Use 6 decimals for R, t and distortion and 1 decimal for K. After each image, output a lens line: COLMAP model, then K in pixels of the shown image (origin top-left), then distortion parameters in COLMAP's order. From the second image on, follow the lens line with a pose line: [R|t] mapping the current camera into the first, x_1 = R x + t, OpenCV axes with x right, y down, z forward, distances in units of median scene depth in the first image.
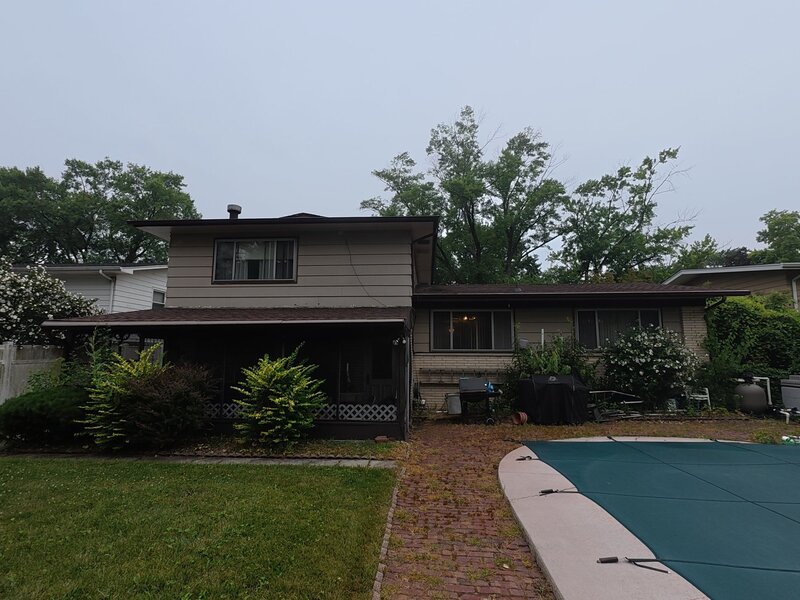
lens RADIAL K [[415.3, 0, 400.0], [0, 415.3, 300.0], [0, 0, 1]] dist [-0.002004, 0.000073]
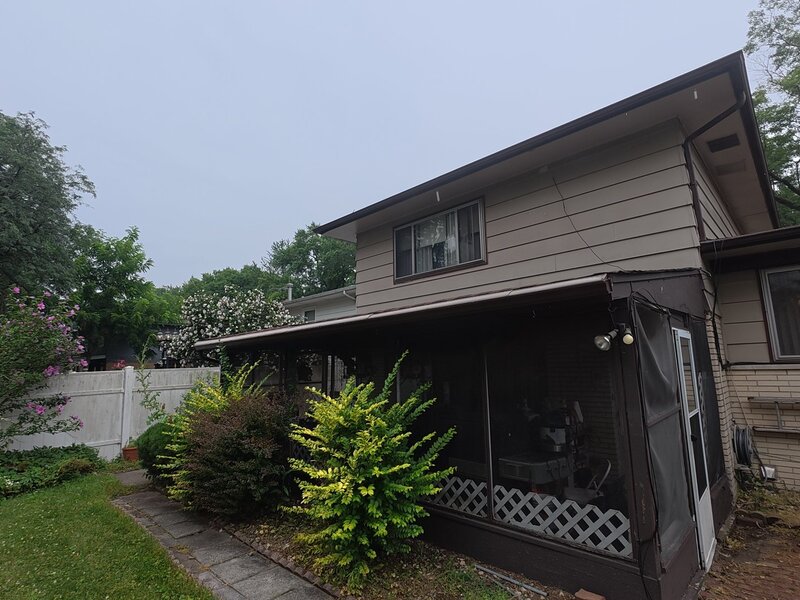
lens RADIAL K [[415.3, 0, 400.0], [0, 415.3, 300.0], [0, 0, 1]] dist [-0.002004, 0.000073]
pose [[0.757174, -0.122789, -0.641569, 0.065666], [0.104549, 0.992292, -0.066526, 0.047237], [0.644792, -0.016704, 0.764175, 0.404494]]
